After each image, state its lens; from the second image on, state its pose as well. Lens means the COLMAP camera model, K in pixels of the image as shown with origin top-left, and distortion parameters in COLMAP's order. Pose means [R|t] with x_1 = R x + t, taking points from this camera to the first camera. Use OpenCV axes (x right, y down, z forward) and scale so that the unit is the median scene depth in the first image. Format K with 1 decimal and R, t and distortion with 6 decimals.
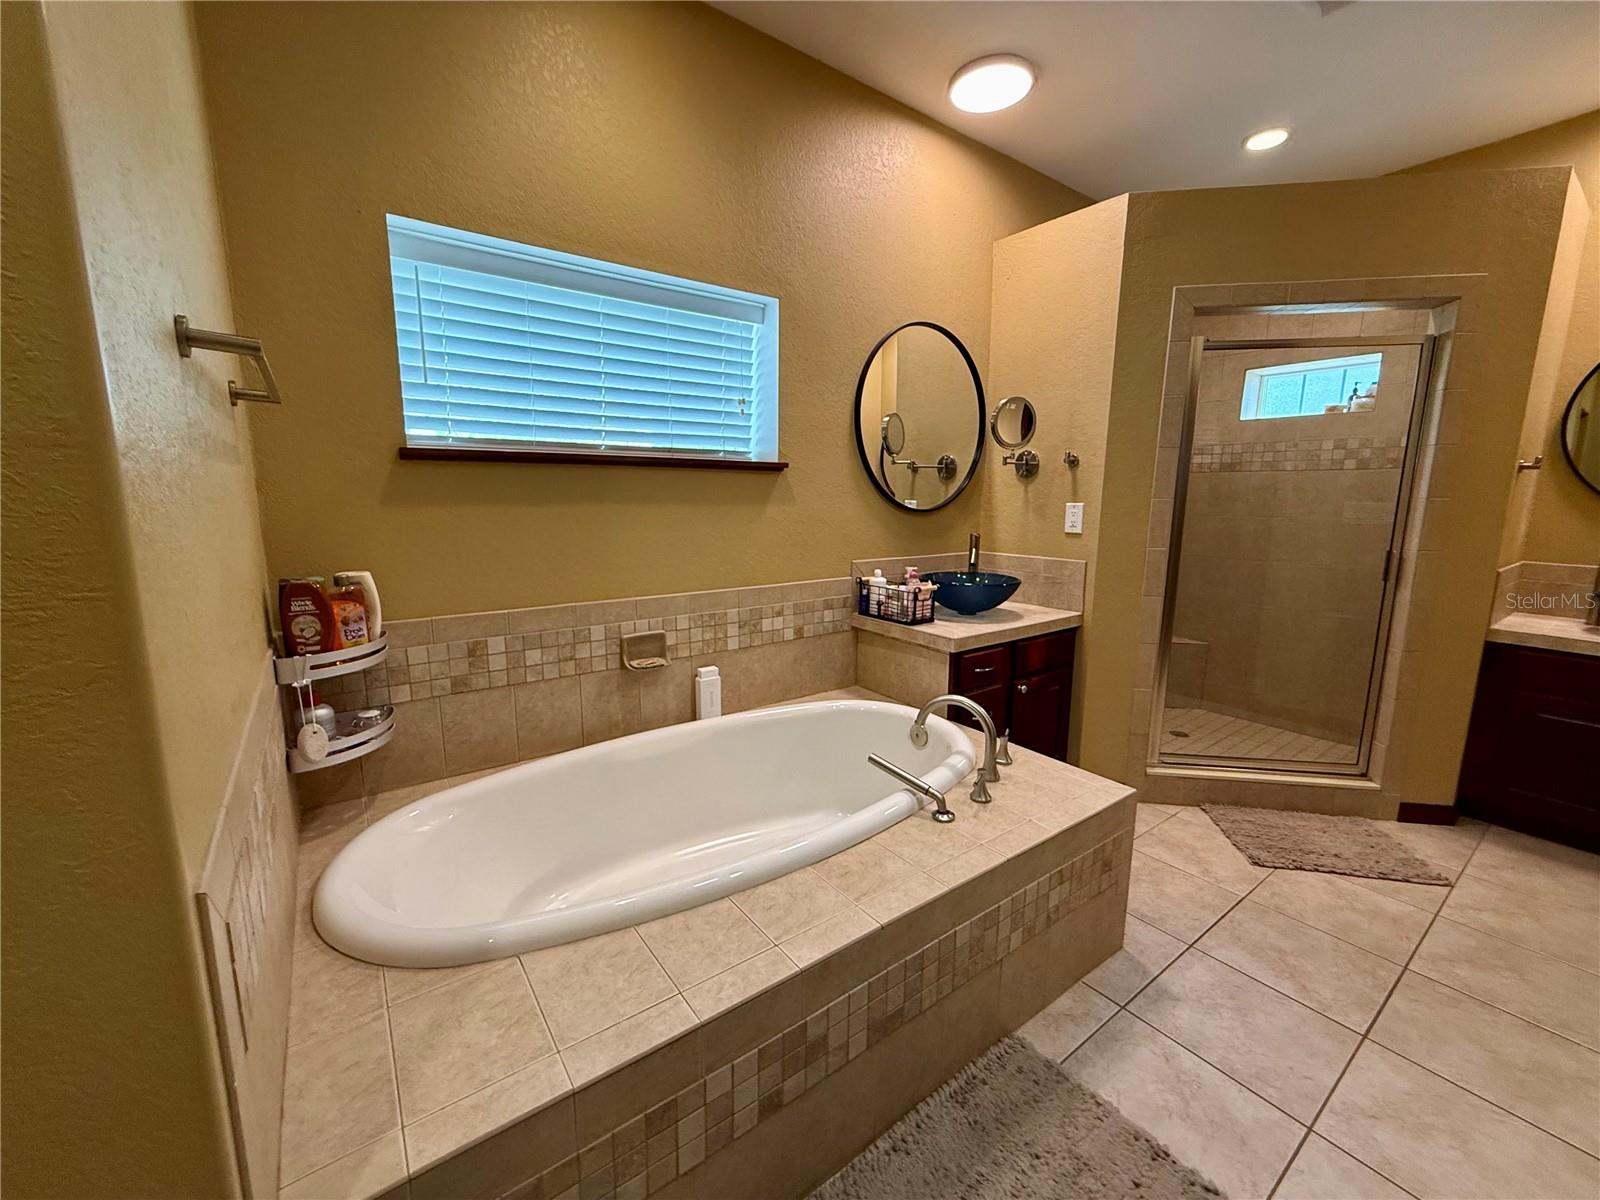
lens RADIAL K [[642.3, 0, 795.1], [0, 642.3, 599.1], [0, 0, 1]] dist [0.002077, -0.000548]
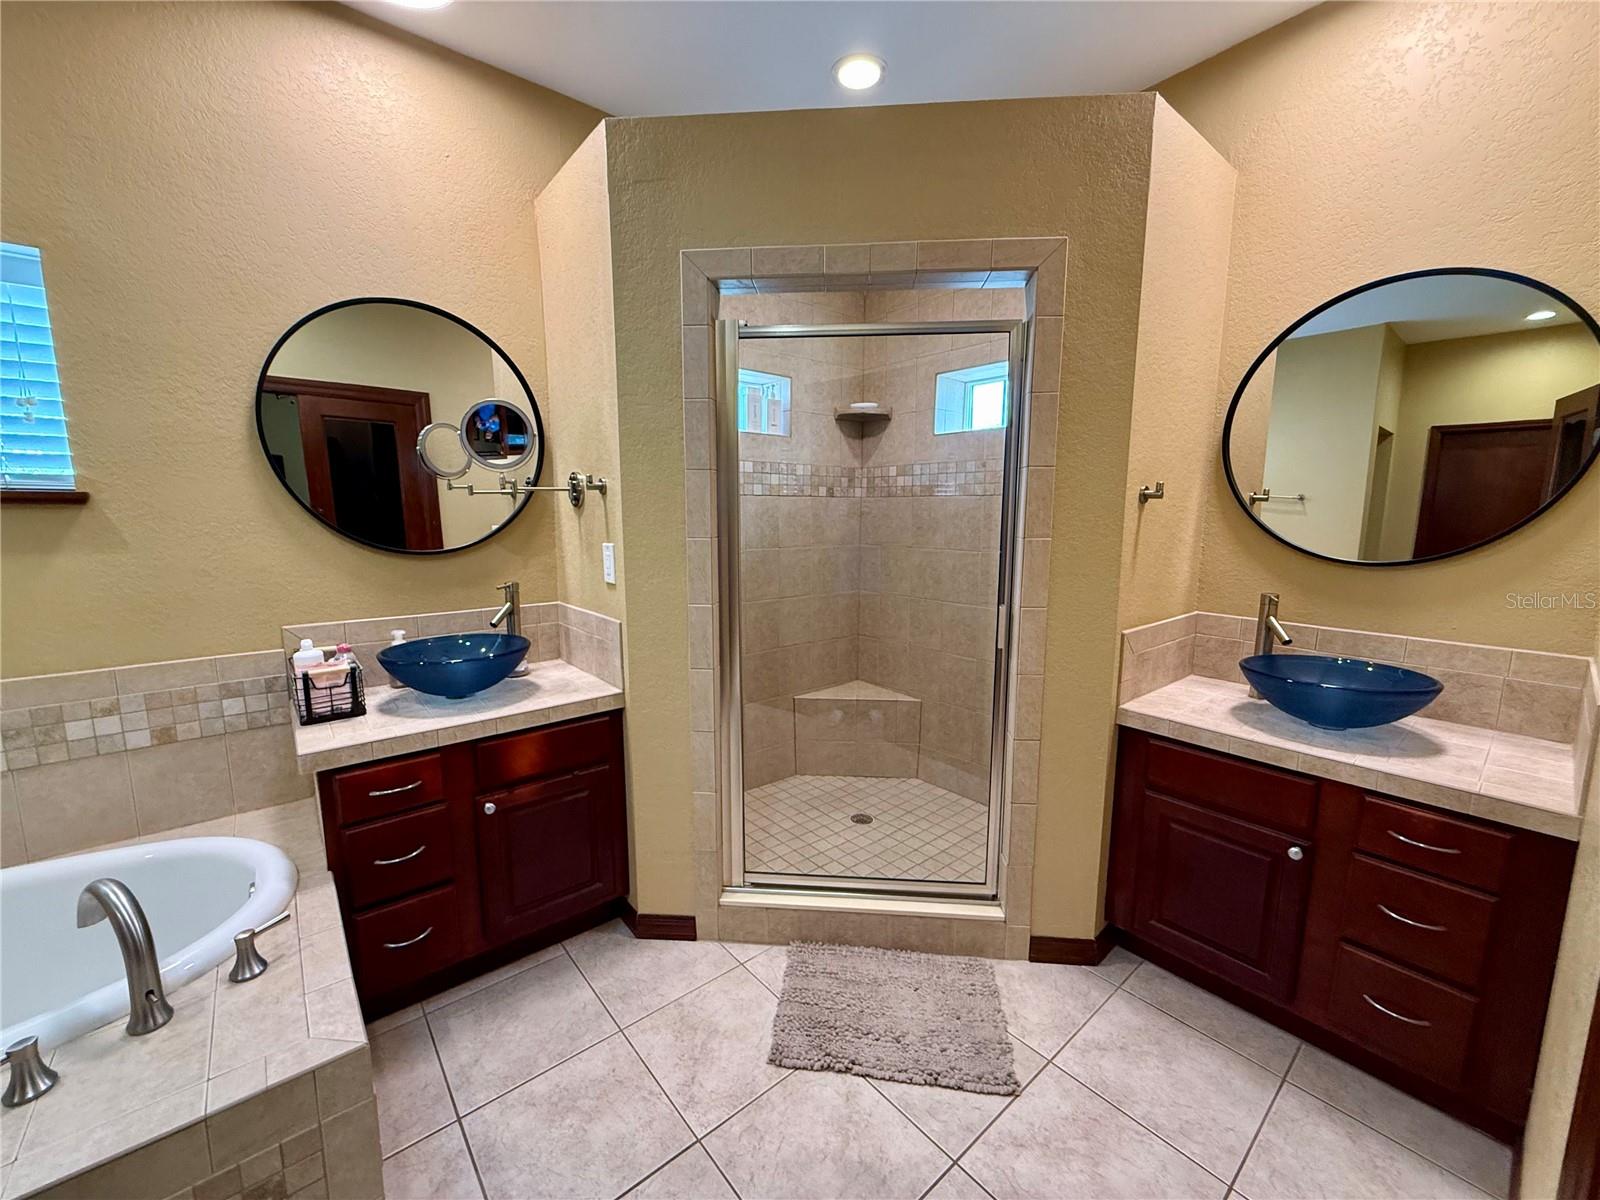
lens RADIAL K [[638.1, 0, 794.1], [0, 638.1, 601.5], [0, 0, 1]] dist [0.000706, 0.000092]
pose [[0.997925, -0.012914, 0.063076, 0.661708], [0.014185, 0.999704, -0.019751, -0.070562], [-0.062802, 0.020605, 0.997813, 0.277511]]
